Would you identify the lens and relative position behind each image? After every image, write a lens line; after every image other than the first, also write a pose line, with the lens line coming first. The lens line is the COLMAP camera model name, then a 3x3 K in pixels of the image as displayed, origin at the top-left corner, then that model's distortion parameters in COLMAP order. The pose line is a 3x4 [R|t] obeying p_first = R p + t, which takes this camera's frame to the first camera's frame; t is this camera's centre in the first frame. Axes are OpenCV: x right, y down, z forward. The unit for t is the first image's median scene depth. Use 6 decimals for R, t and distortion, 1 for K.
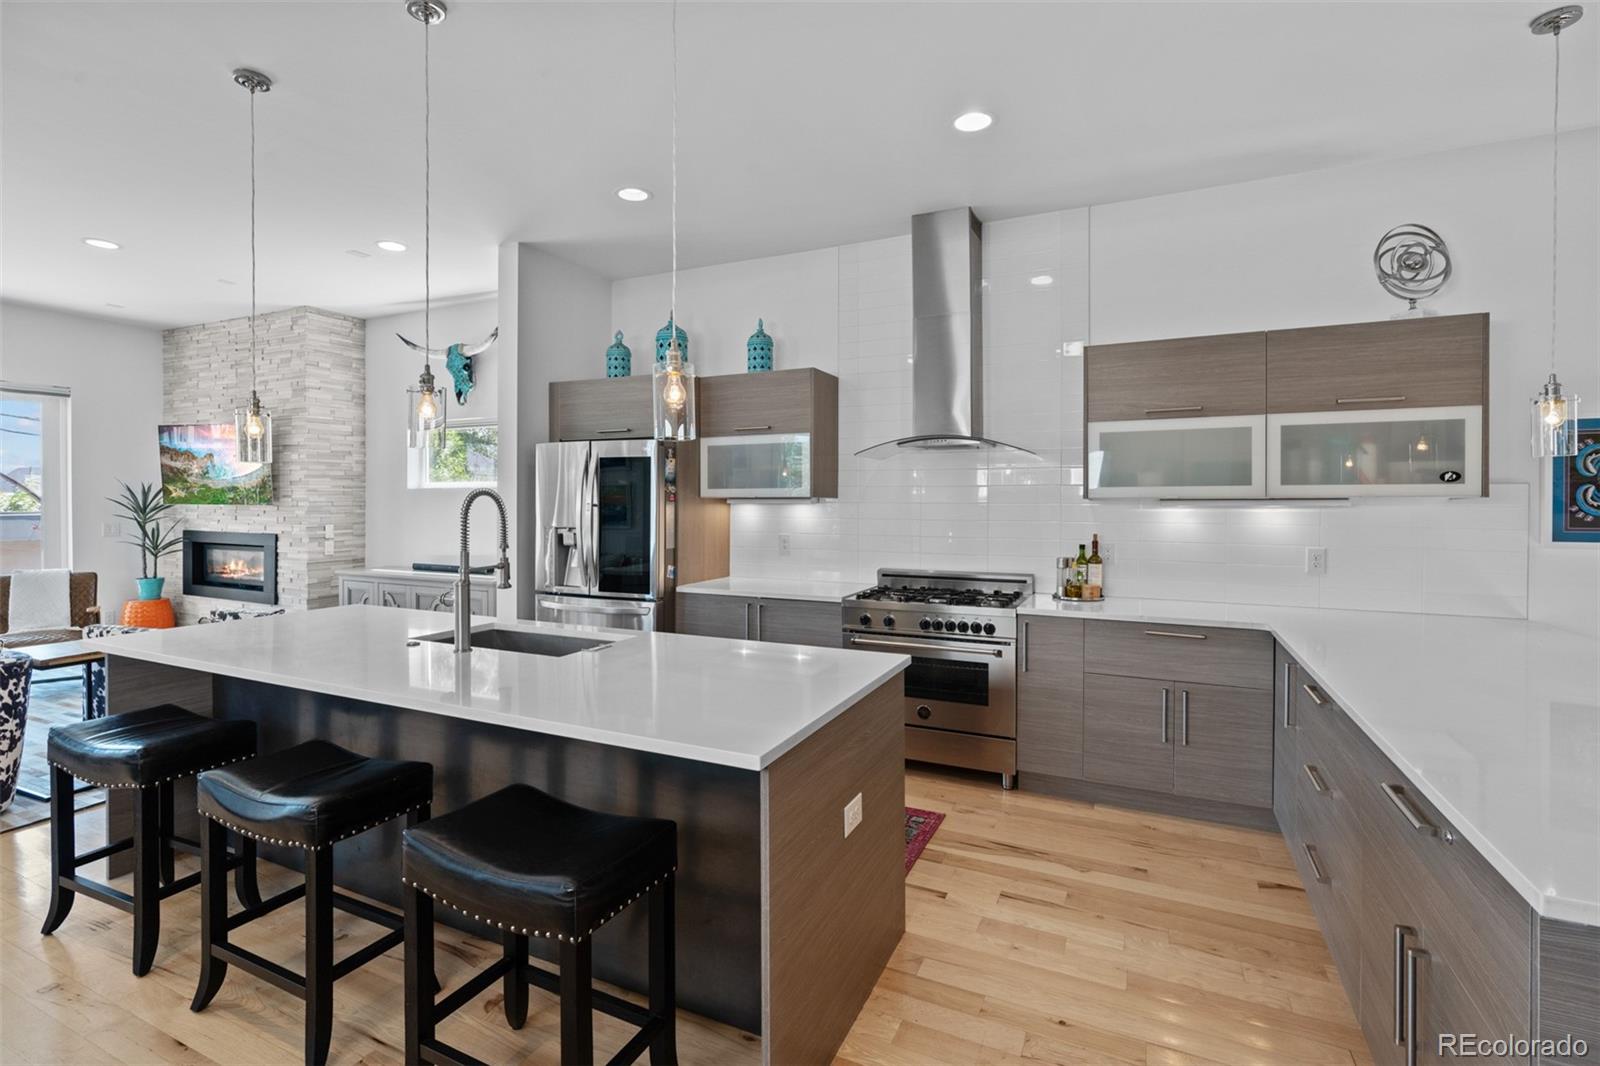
lens RADIAL K [[740.4, 0, 795.1], [0, 740.4, 509.7], [0, 0, 1]] dist [-0.003791, 0.000120]
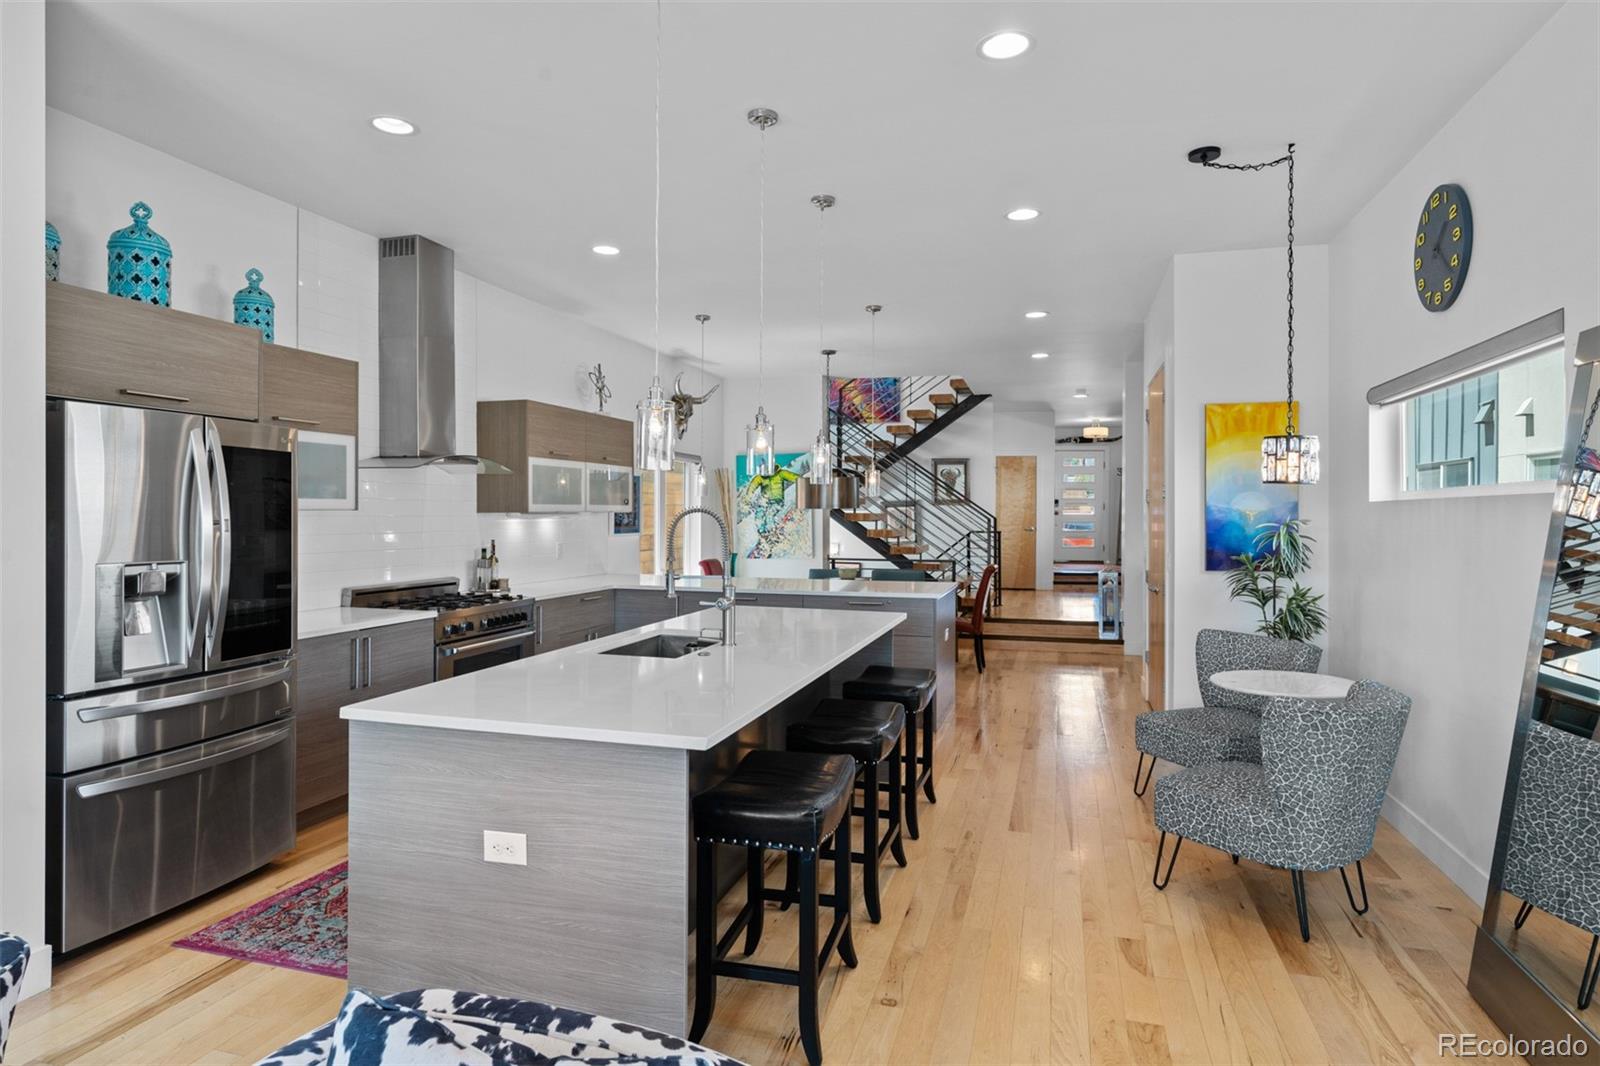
lens RADIAL K [[885.5, 0, 796.8], [0, 885.5, 518.3], [0, 0, 1]] dist [-0.002732, -0.000053]
pose [[-0.152594, -0.007657, 0.988259, -0.786603], [0.005063, 0.999951, 0.008530, -0.009515], [-0.988276, 0.006305, -0.152548, 0.467996]]
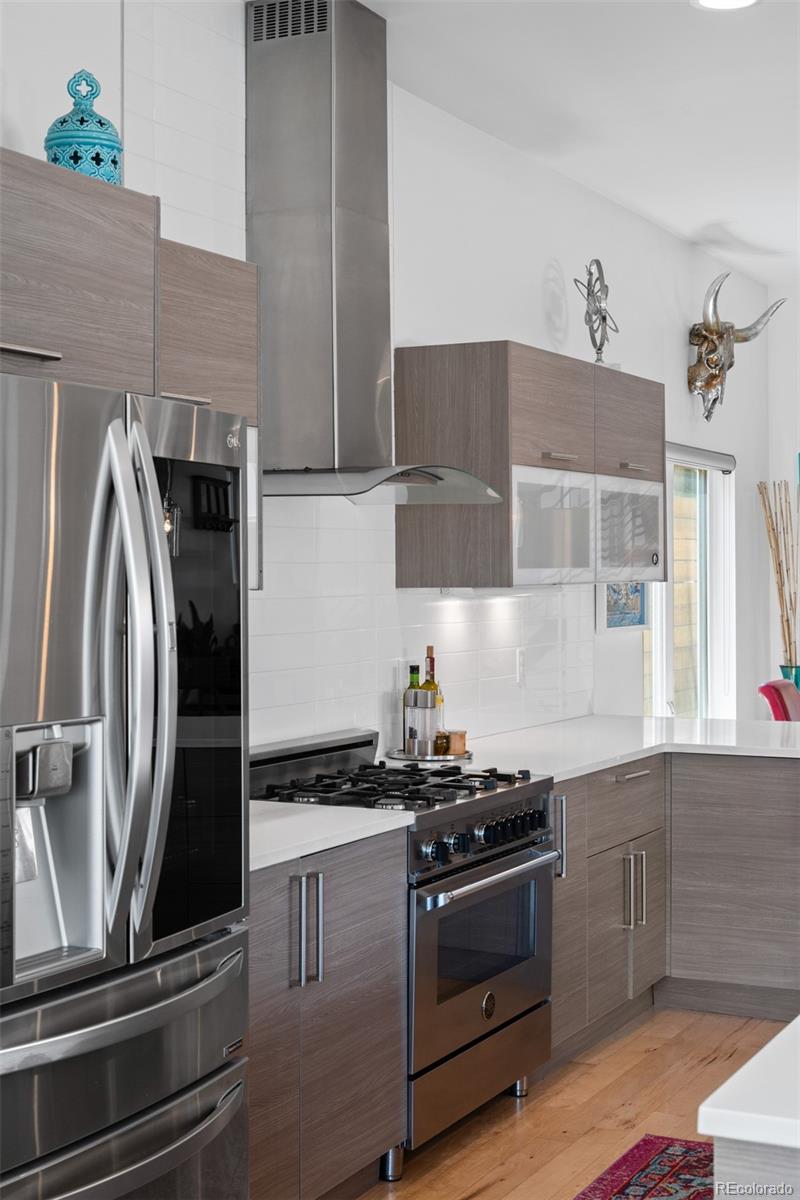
lens RADIAL K [[1822.6, 0, 399.2], [0, 1822.6, 553.9], [0, 0, 1]] dist [0.003107, -0.027304]
pose [[0.014164, 0.006835, 0.999876, -0.694153], [0.011445, 0.999910, -0.006997, -0.020171], [-0.999834, 0.011543, 0.014085, 0.659040]]
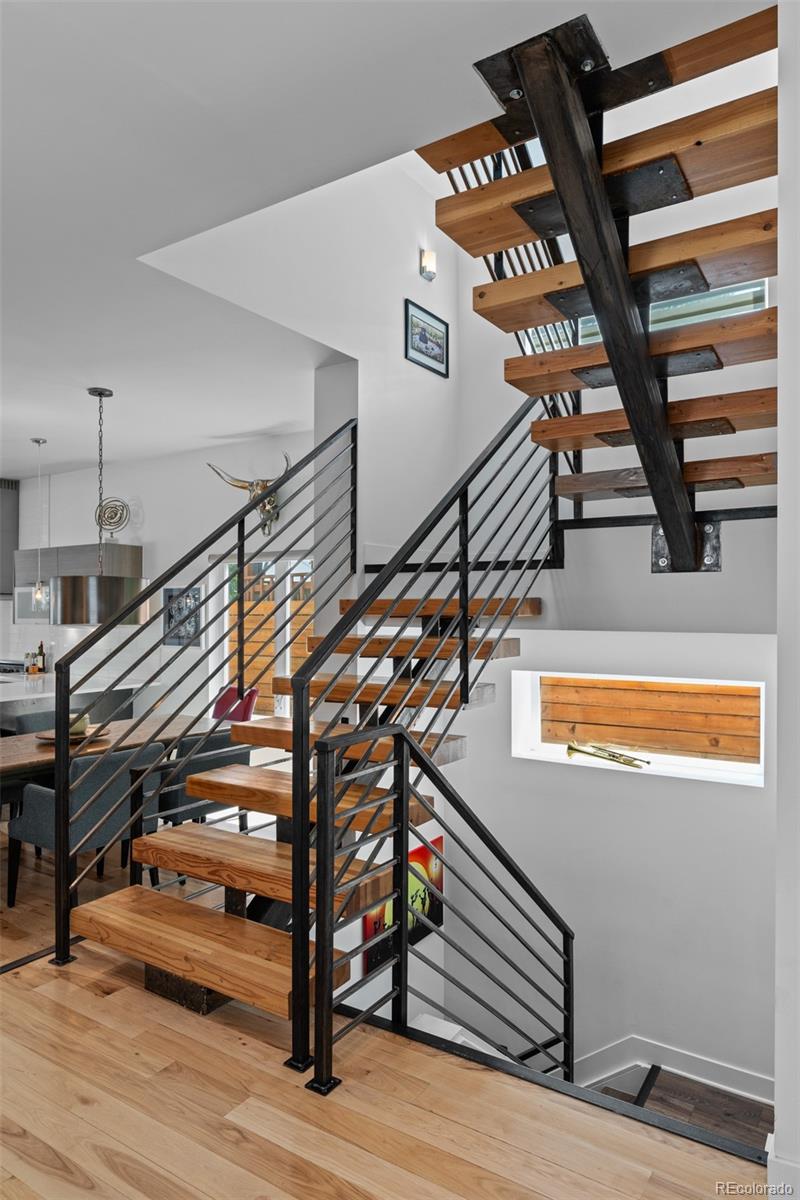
lens RADIAL K [[753.2, 0, 400.0], [0, 753.2, 600.0], [0, 0, 1]] dist [0.001560, 0.000168]
pose [[0.990444, -0.003686, -0.137863, 1.080995], [0.000653, 0.999757, -0.022035, -0.021319], [0.137911, 0.021735, 0.990206, -0.580505]]
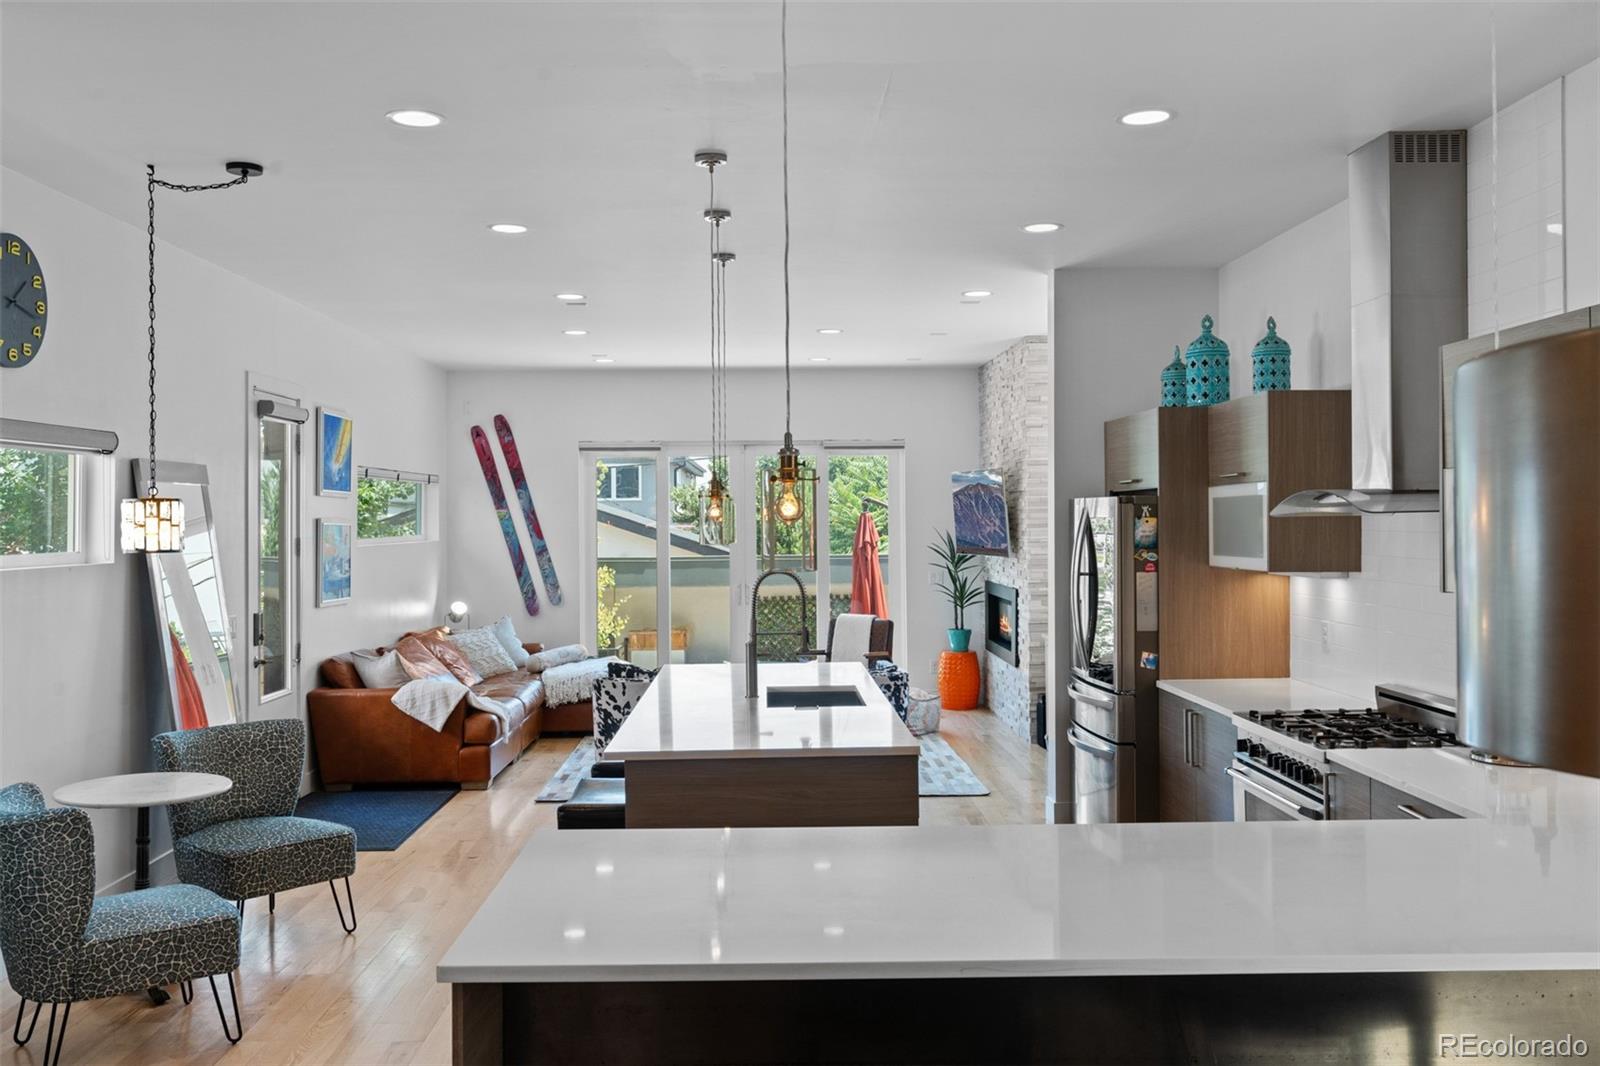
lens RADIAL K [[1388.2, 0, 792.6], [0, 1388.2, 511.2], [0, 0, 1]] dist [0.008875, -0.001333]
pose [[0.447442, -0.012128, -0.894231, 0.733709], [-0.001114, 0.999900, -0.014119, -0.040291], [0.894312, 0.007314, 0.447383, -0.006753]]
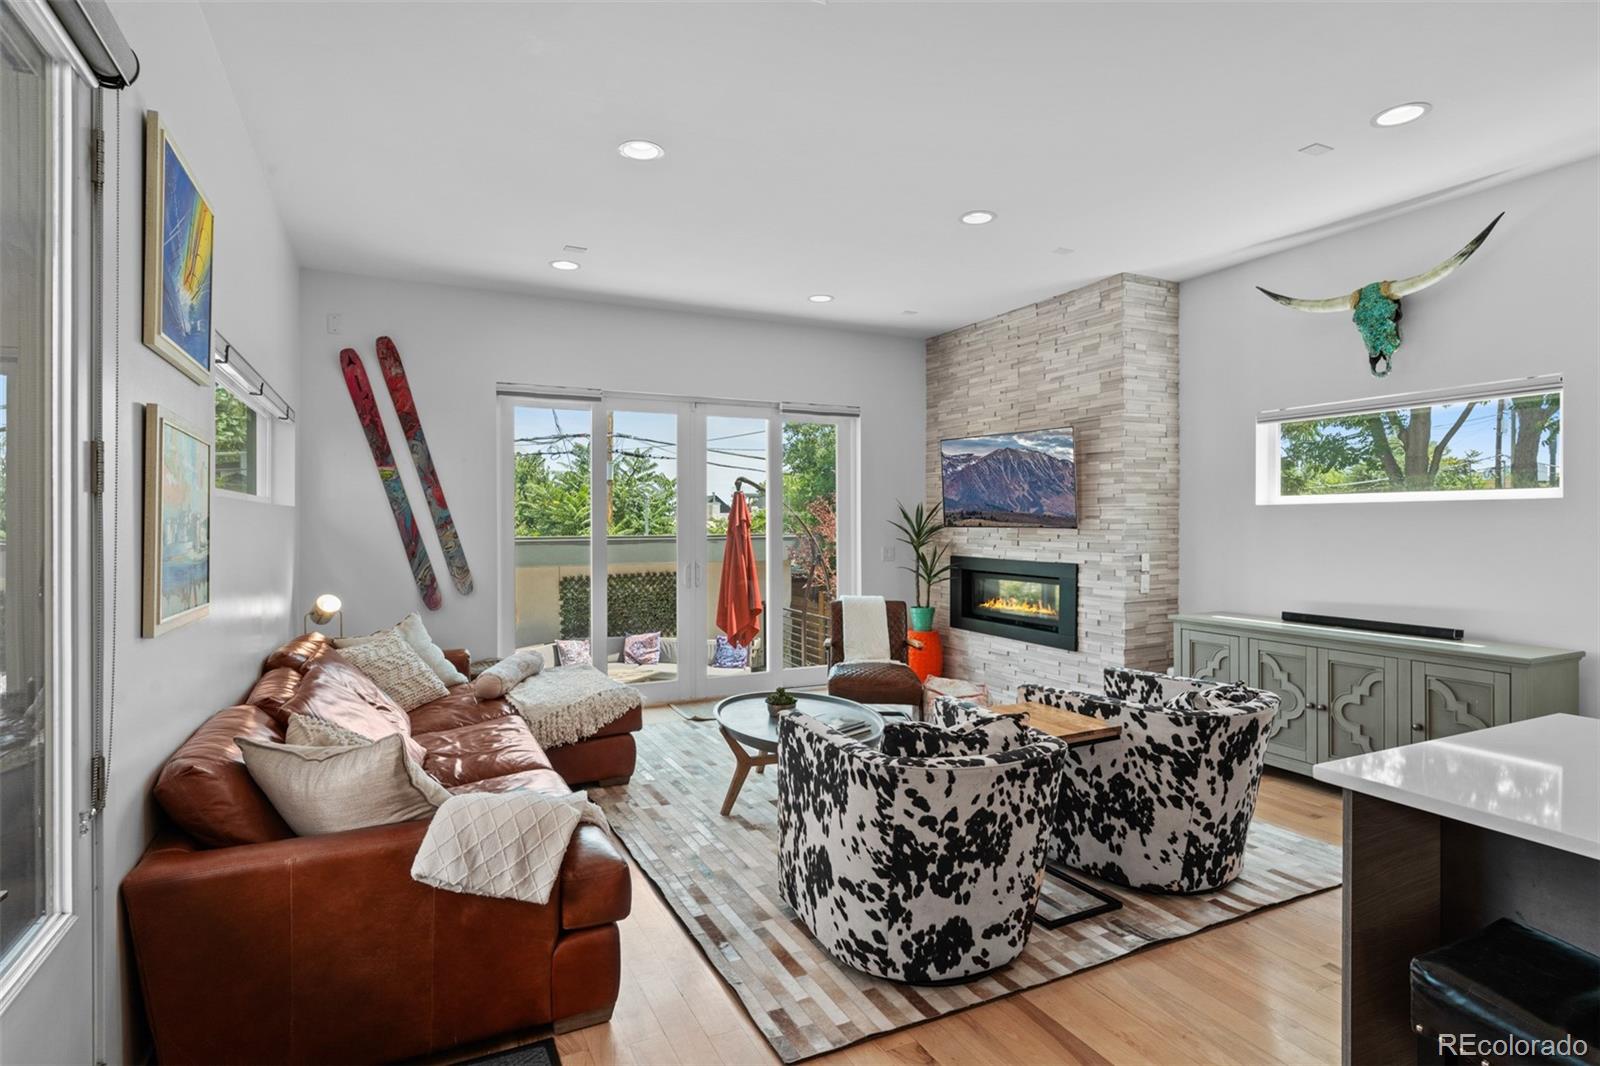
lens RADIAL K [[827.6, 0, 795.5], [0, 827.6, 521.8], [0, 0, 1]] dist [-0.012332, 0.010577]
pose [[0.780075, -0.004430, -0.625671, -0.396853], [-0.002555, 0.999944, -0.010266, -0.003188], [0.625681, 0.009607, 0.780020, 0.107171]]
